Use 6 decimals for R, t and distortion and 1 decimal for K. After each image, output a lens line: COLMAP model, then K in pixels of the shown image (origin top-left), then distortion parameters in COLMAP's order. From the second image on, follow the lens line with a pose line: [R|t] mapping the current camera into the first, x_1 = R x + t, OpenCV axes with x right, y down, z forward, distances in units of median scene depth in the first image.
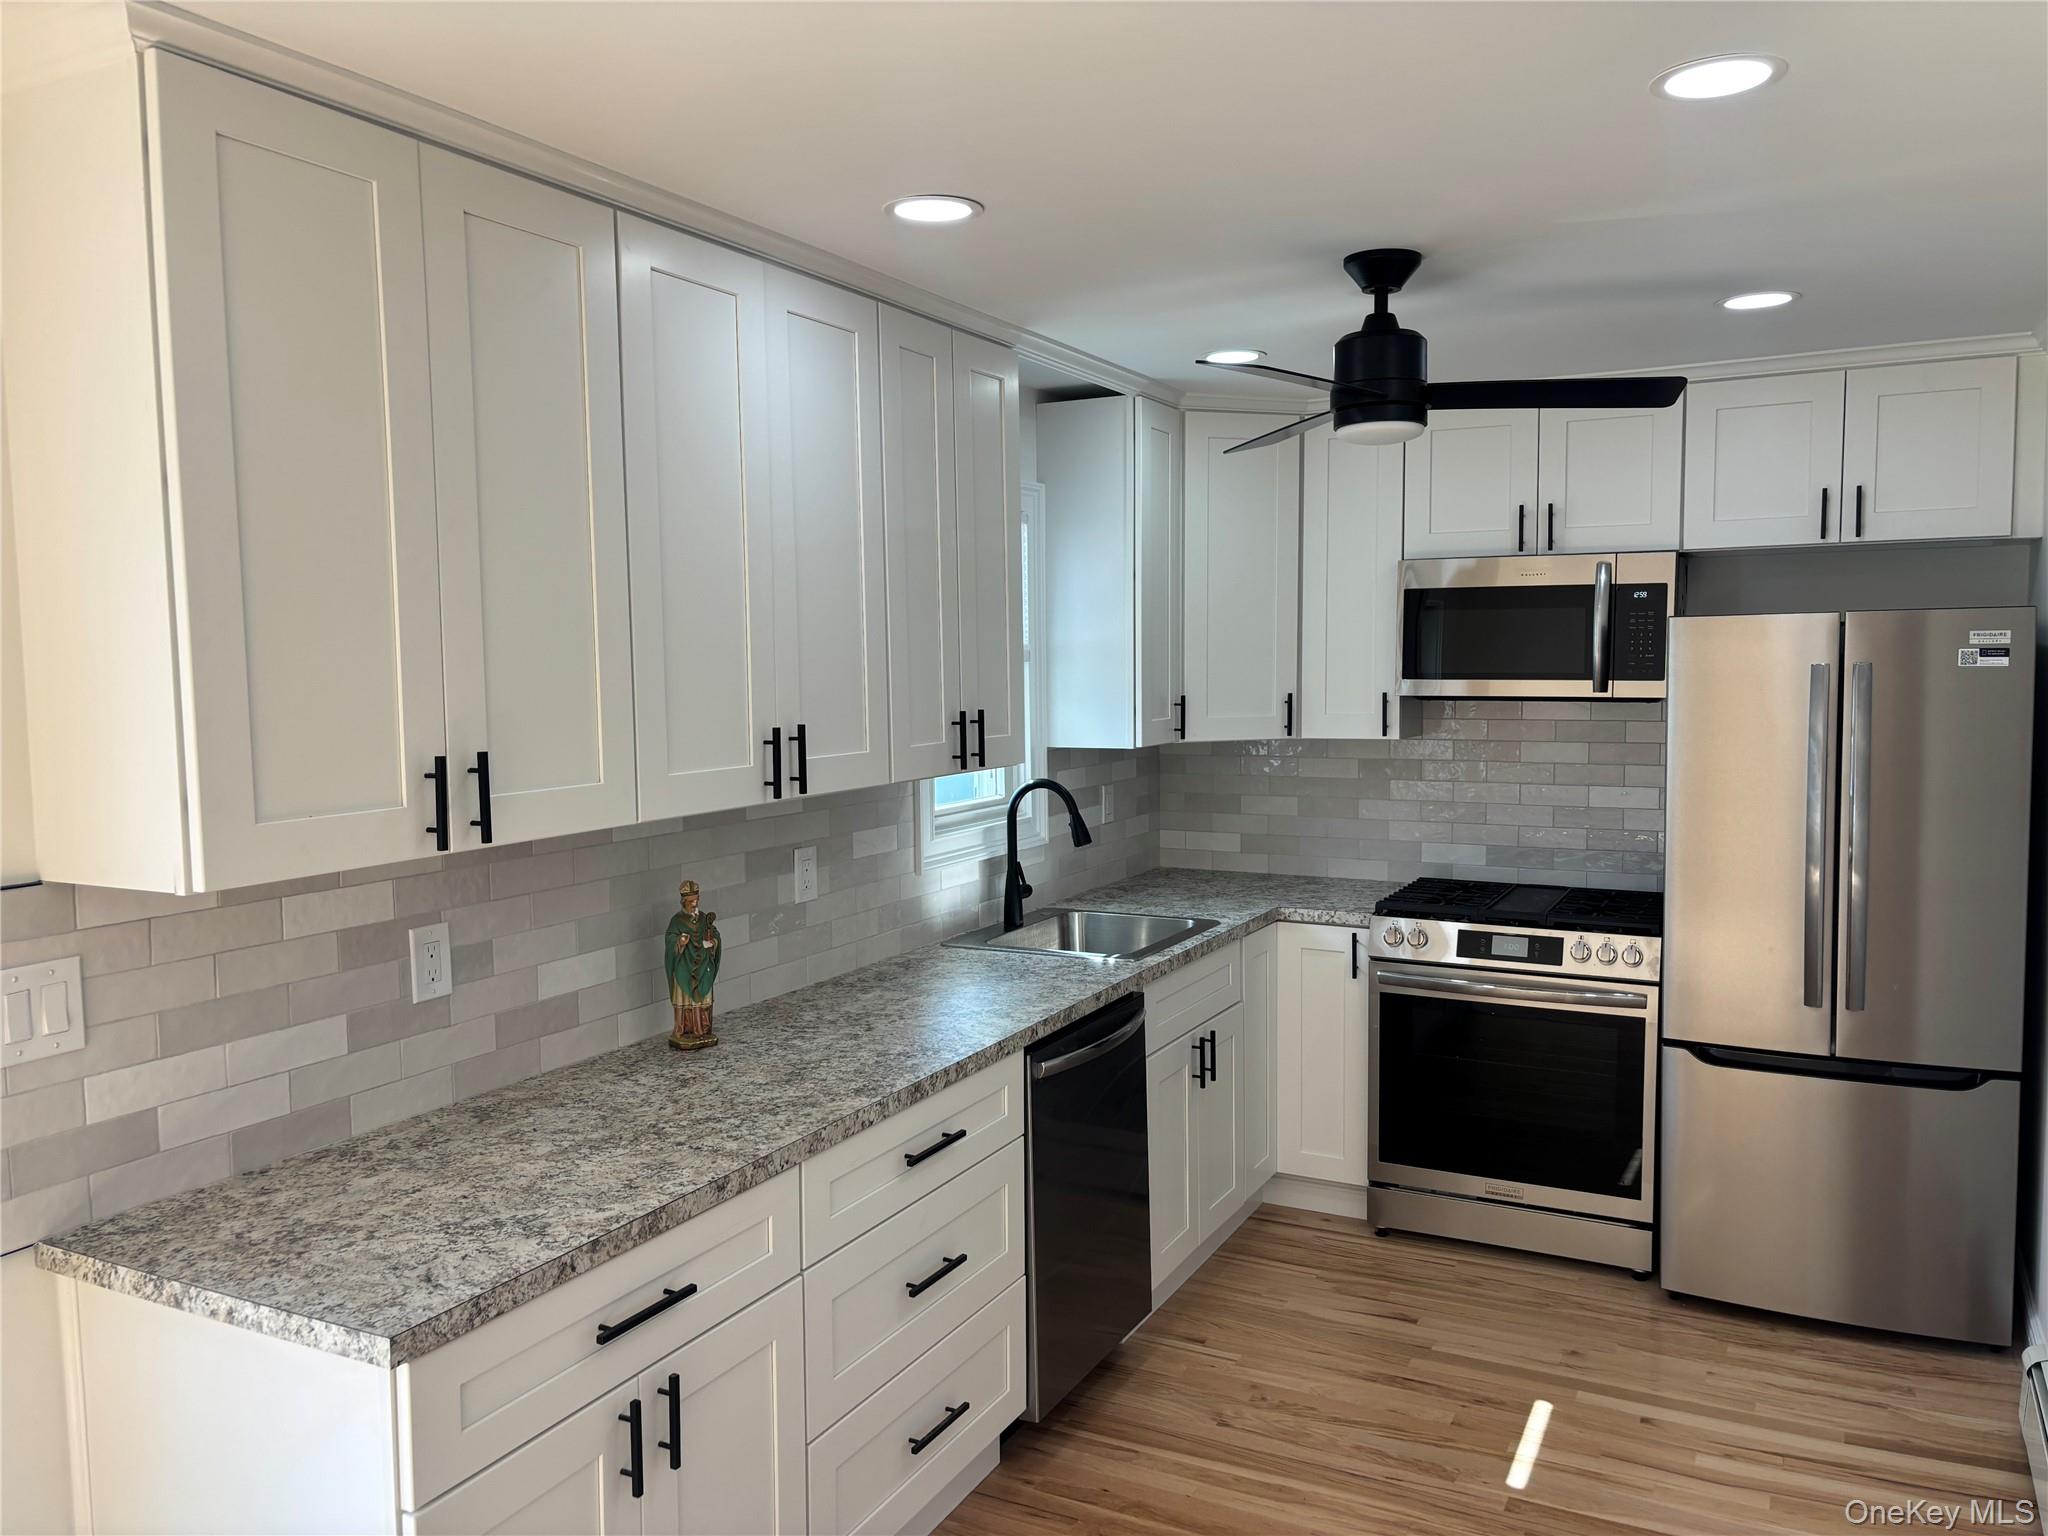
lens RADIAL K [[1559.8, 0, 1024.0], [0, 1559.8, 768.0], [0, 0, 1]] dist [0.005482, 0.007626]
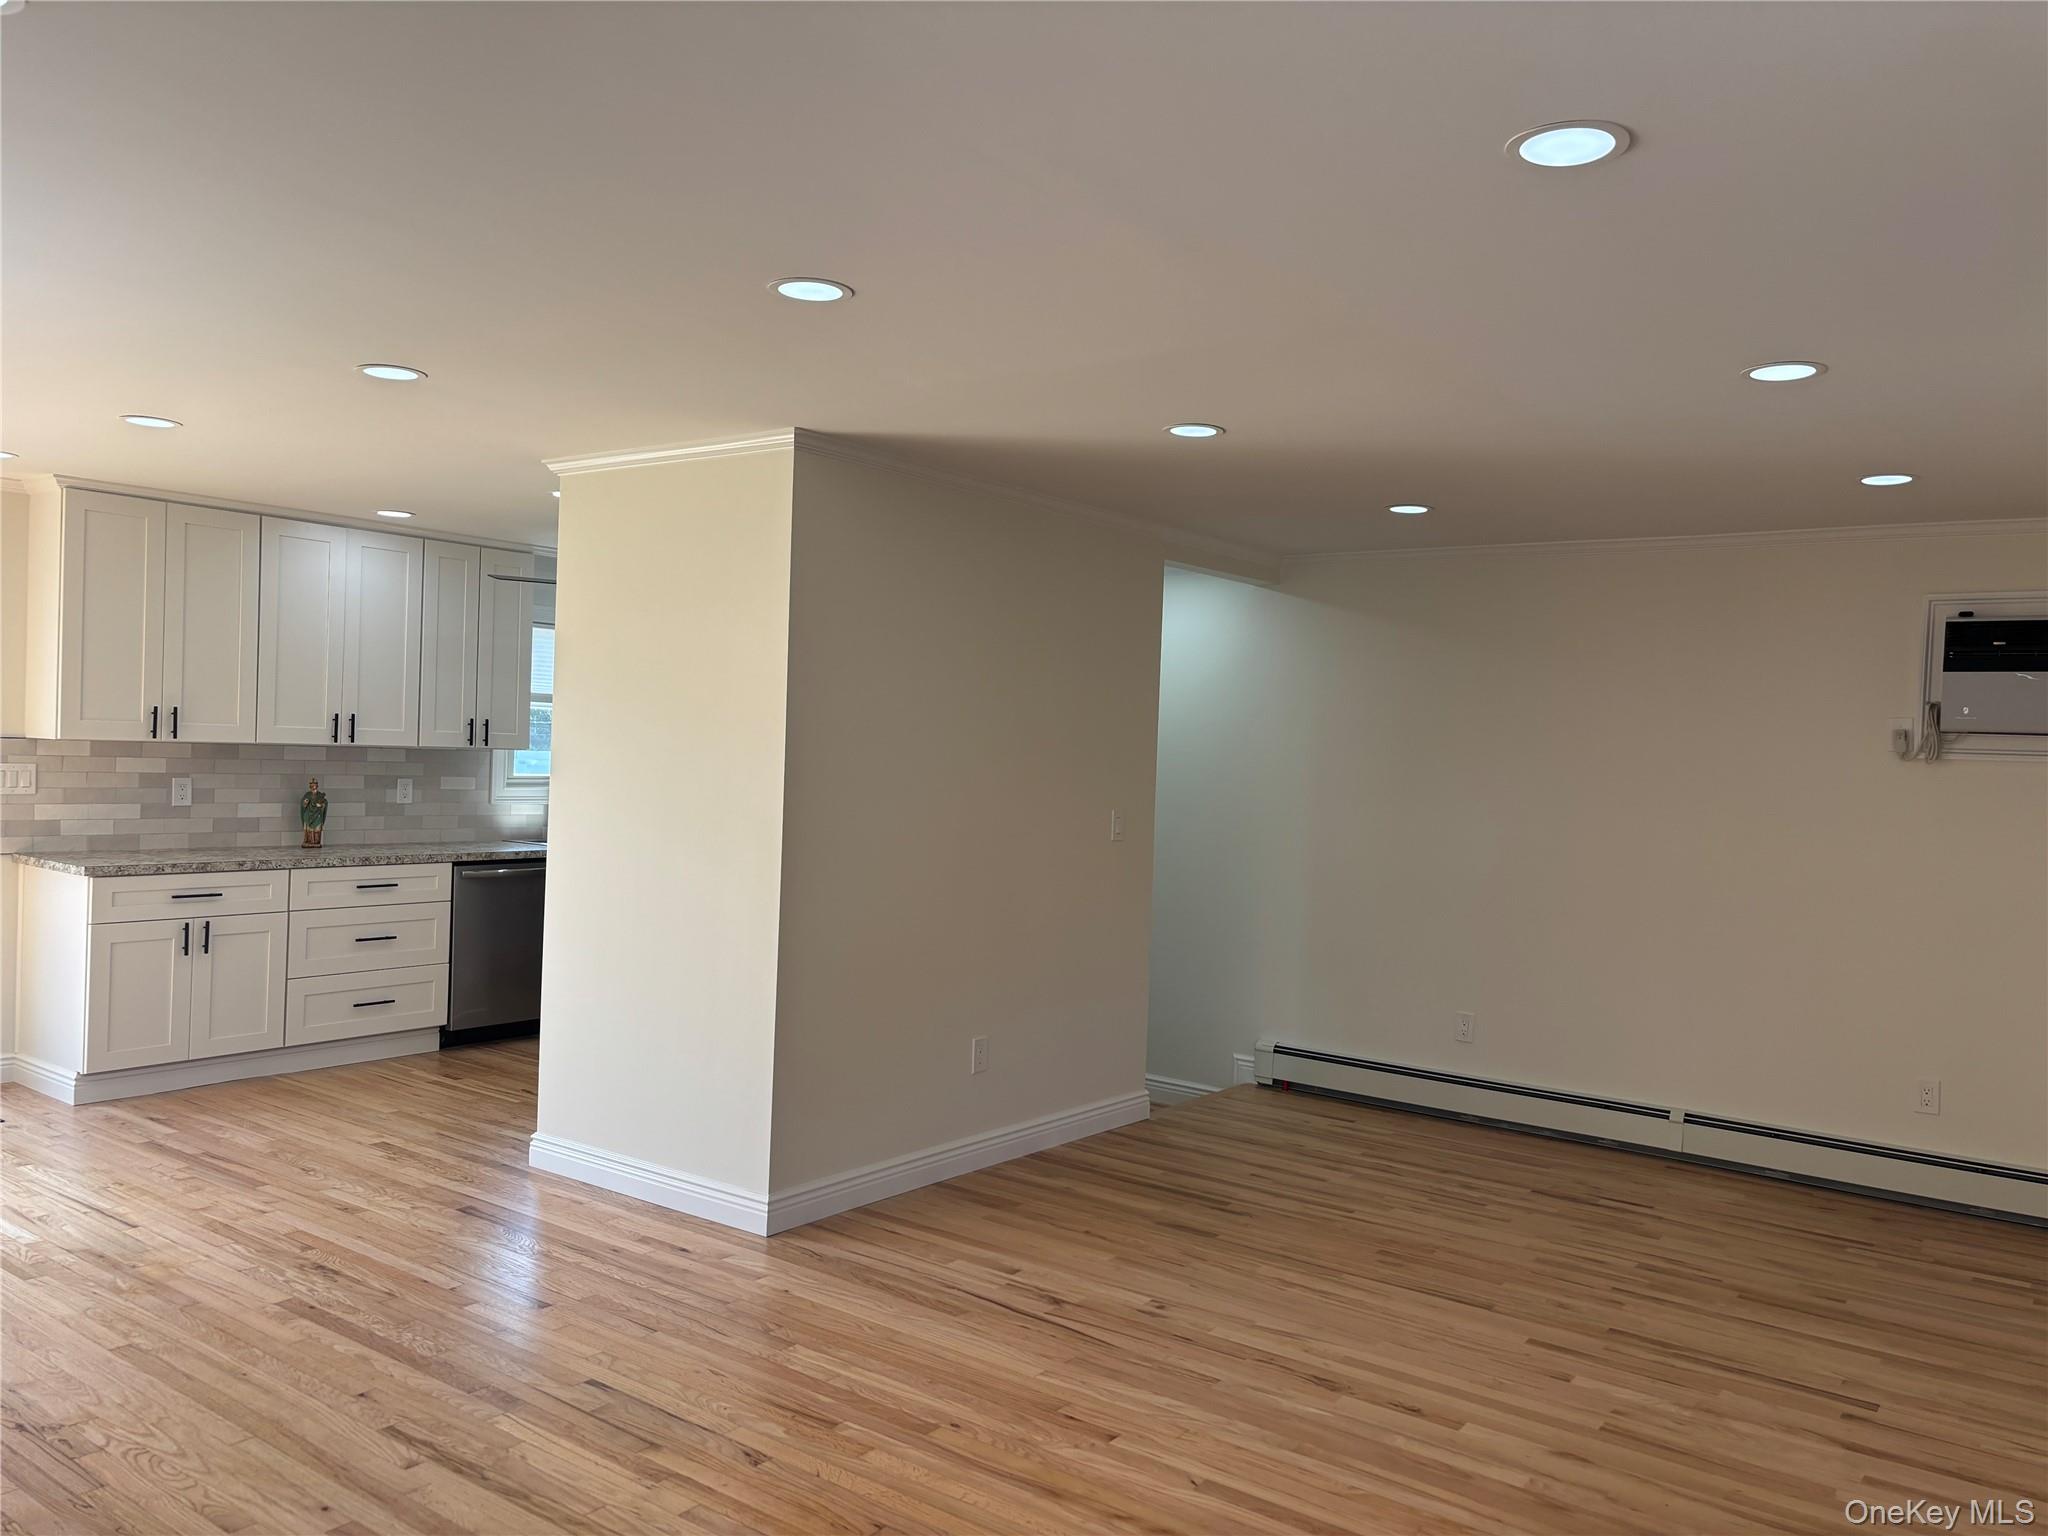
lens RADIAL K [[1559.8, 0, 1024.0], [0, 1559.8, 768.0], [0, 0, 1]] dist [0.005482, 0.007626]
pose [[0.983747, 0.052445, -0.171730, 1.532320], [-0.063448, 0.996227, -0.059215, 0.155911], [0.167976, 0.069148, 0.983363, -1.420122]]
